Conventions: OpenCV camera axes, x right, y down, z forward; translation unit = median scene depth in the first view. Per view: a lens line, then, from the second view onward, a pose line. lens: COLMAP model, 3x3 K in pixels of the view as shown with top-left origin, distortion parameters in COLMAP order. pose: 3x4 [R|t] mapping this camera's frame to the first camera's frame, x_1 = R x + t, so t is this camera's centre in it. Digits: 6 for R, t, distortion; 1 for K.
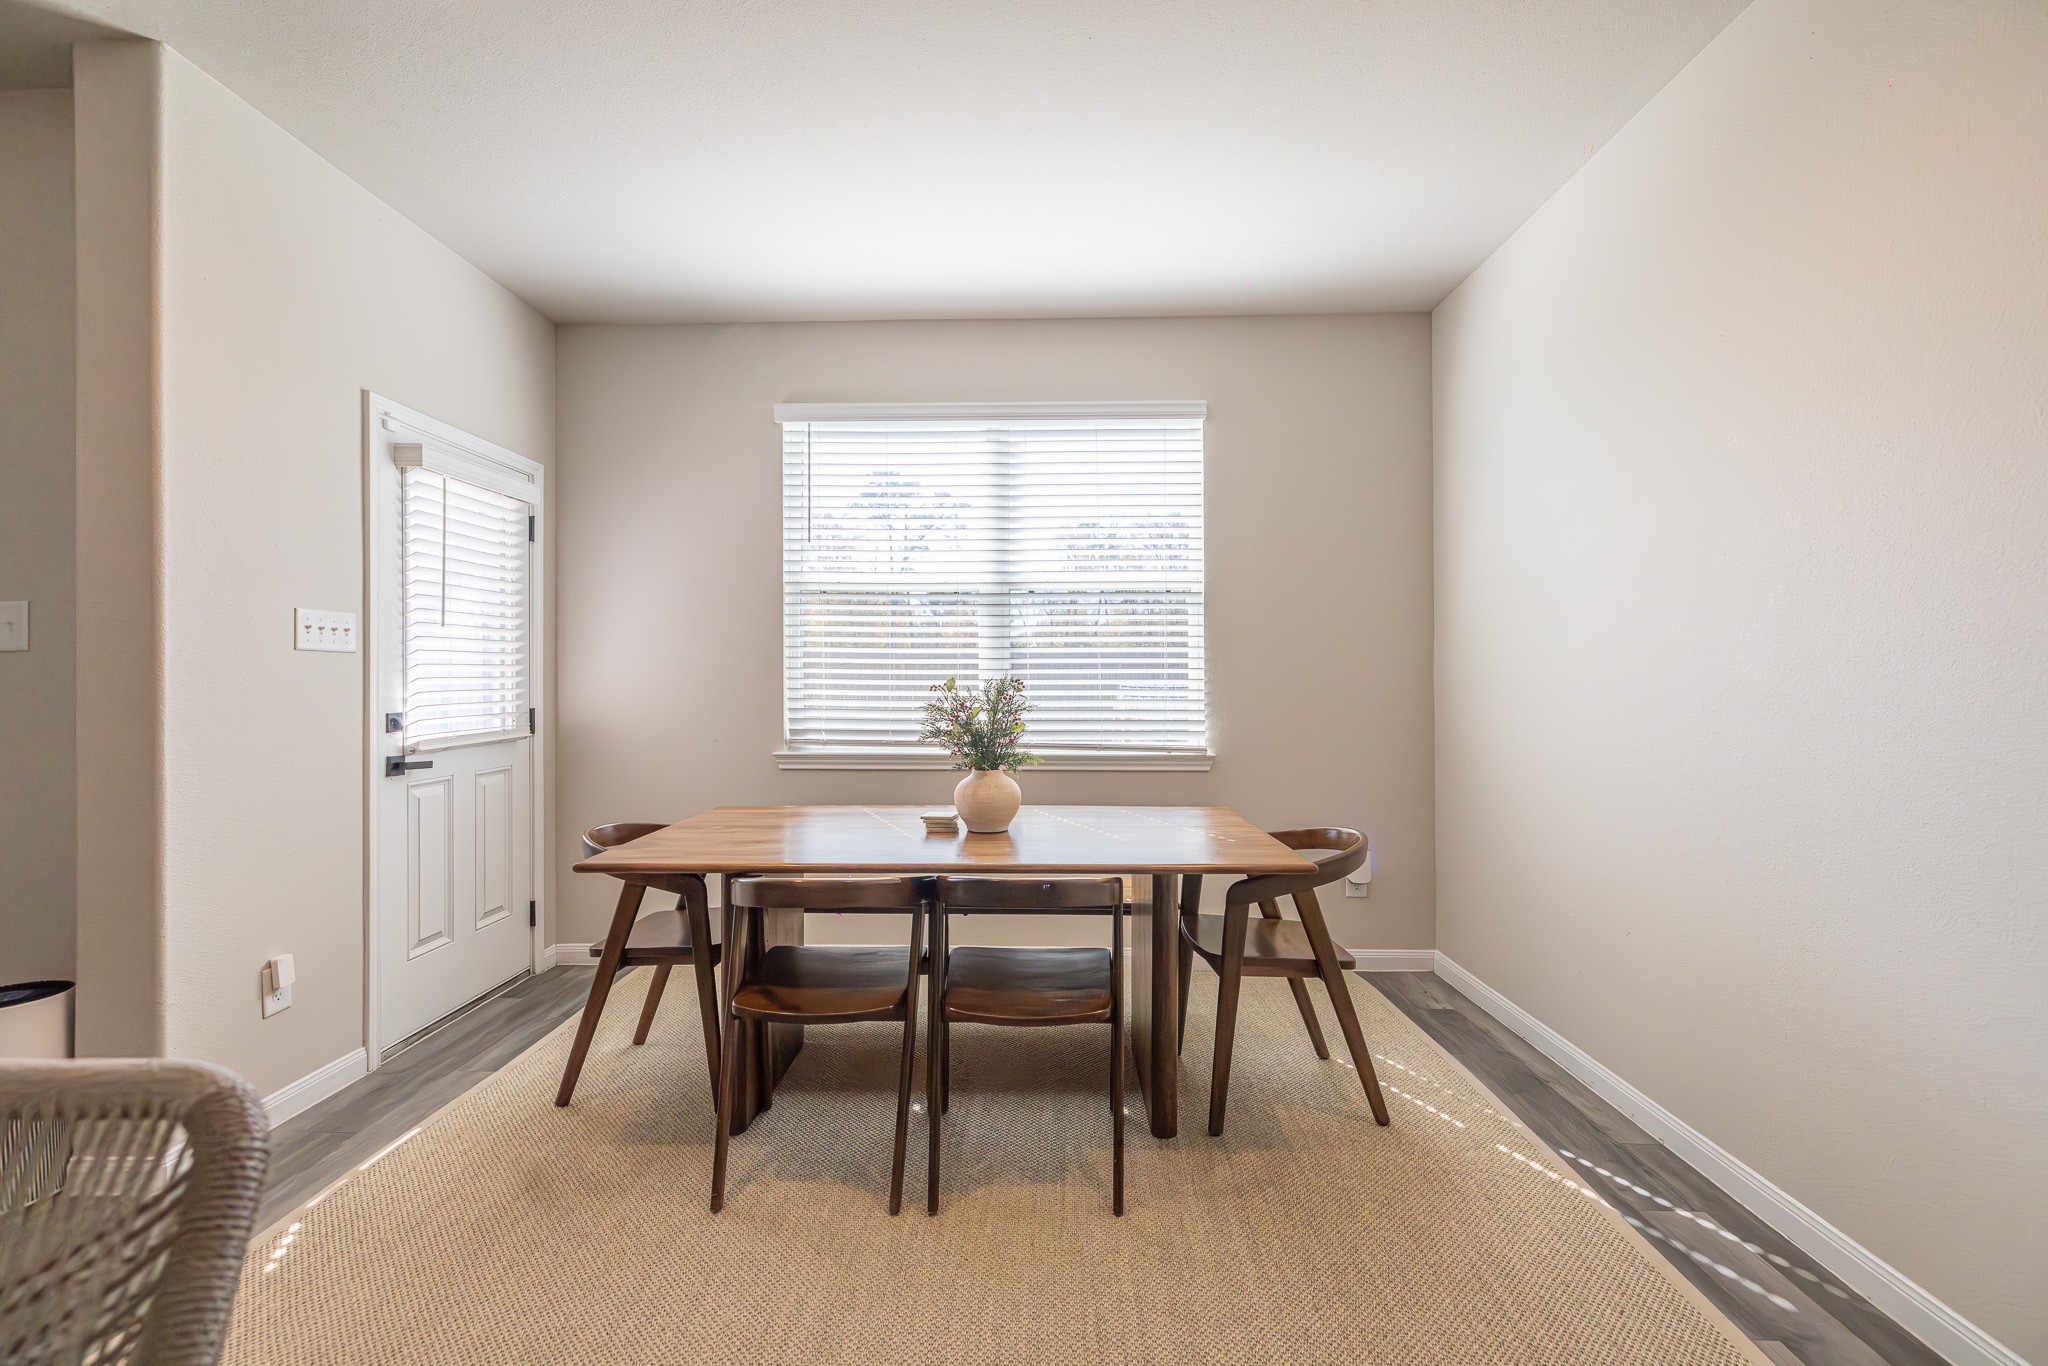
lens RADIAL K [[907.3, 0, 1024.0], [0, 907.3, 683.0], [0, 0, 1]] dist [0.000183, -0.000025]
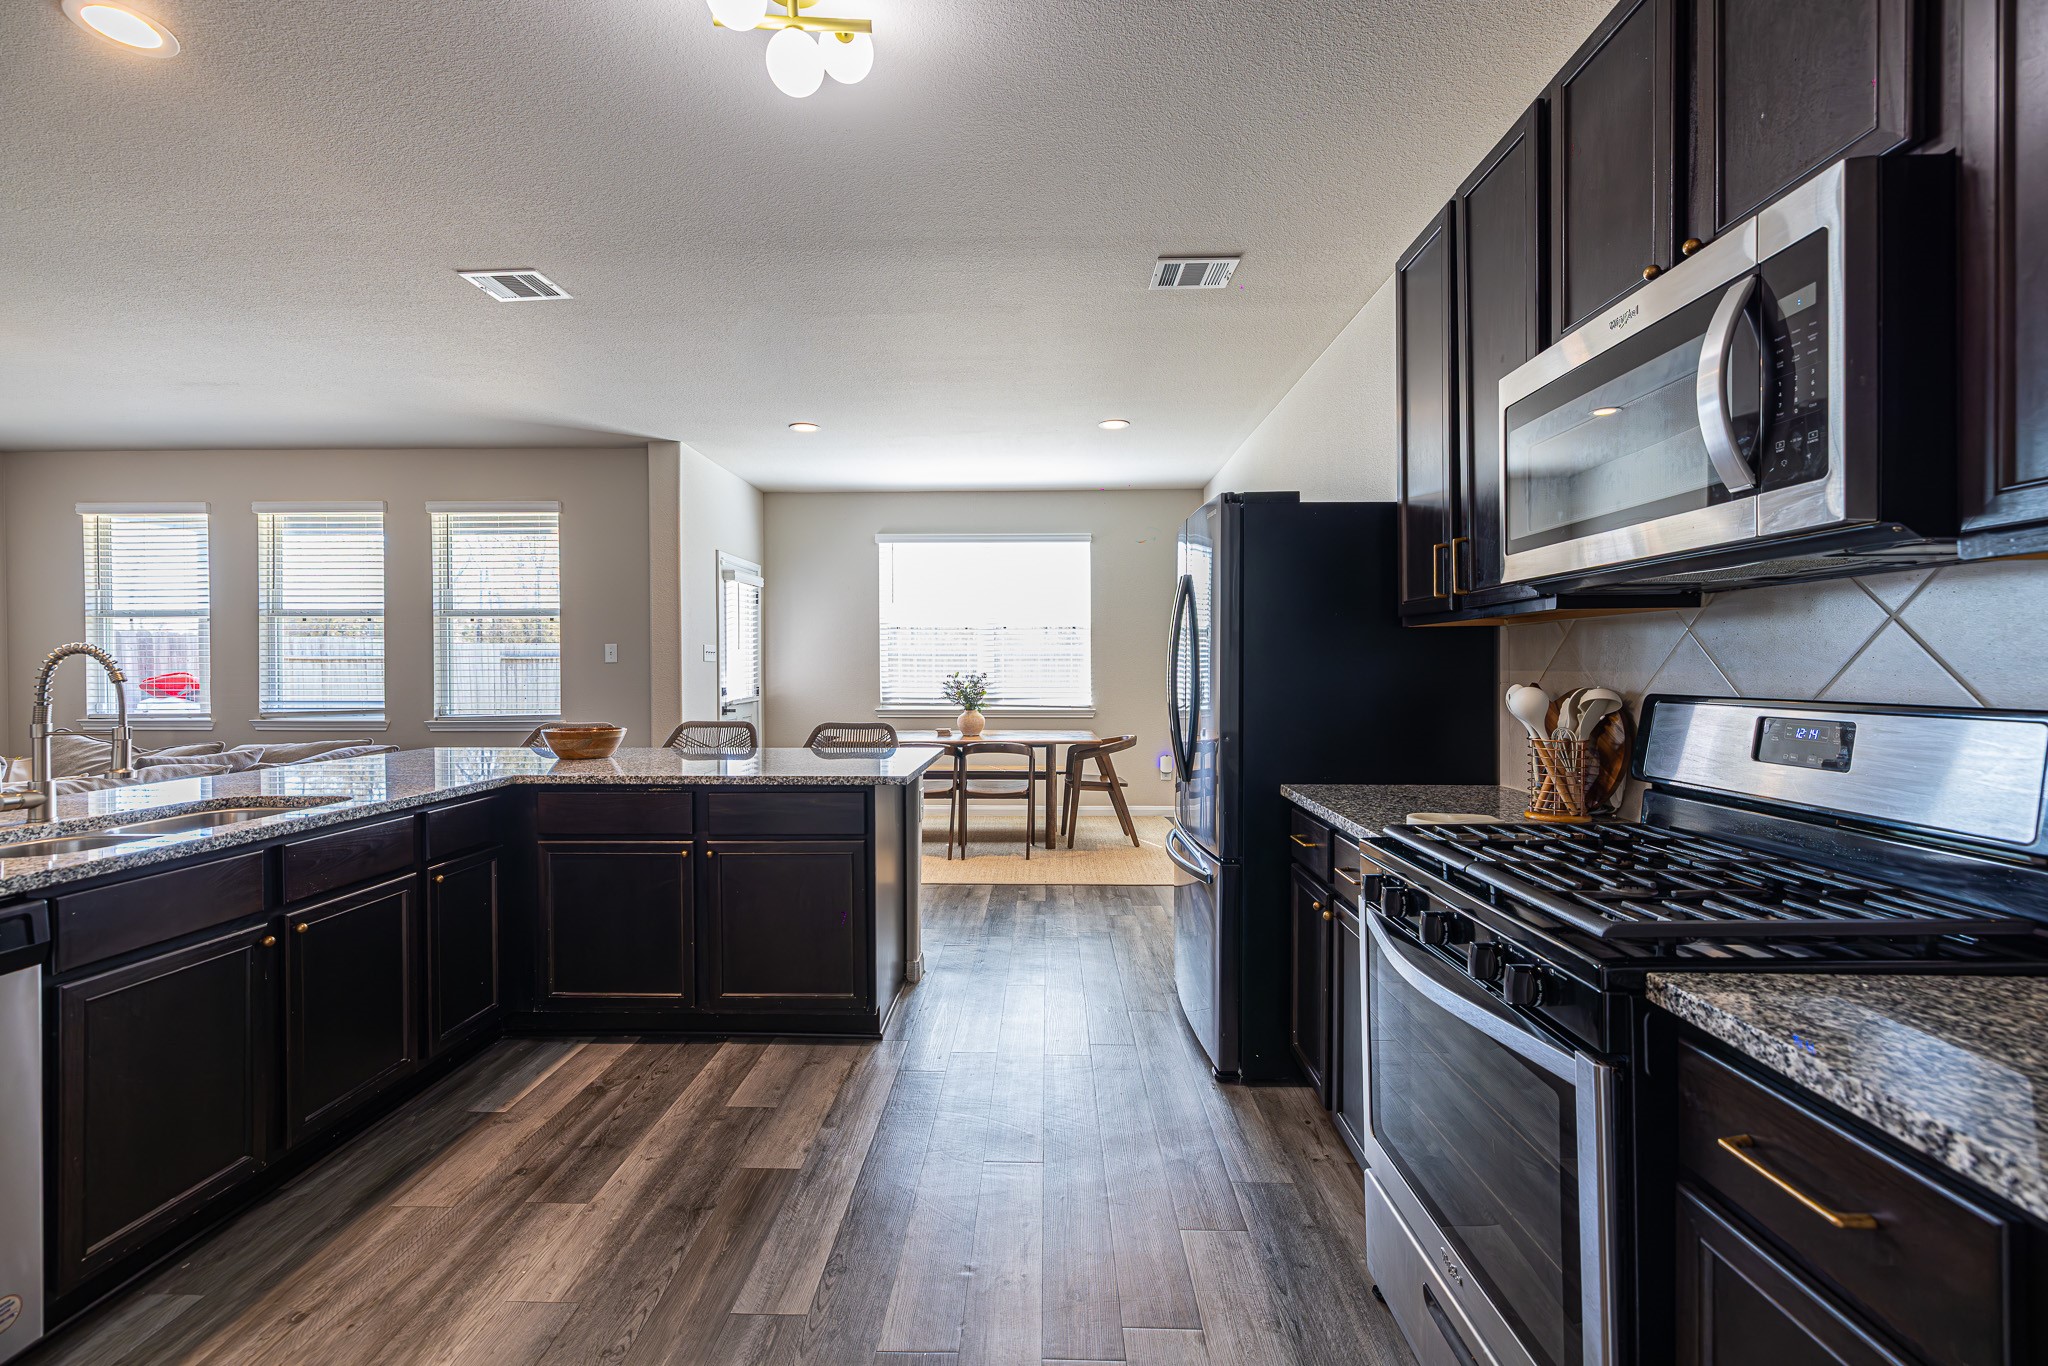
lens RADIAL K [[907.3, 0, 1024.0], [0, 907.3, 683.0], [0, 0, 1]] dist [0.000183, -0.000025]
pose [[0.999993, -0.001979, 0.003300, 0.062199], [0.001920, 0.999838, 0.017881, -0.015886], [-0.003335, -0.017874, 0.999835, -1.307593]]
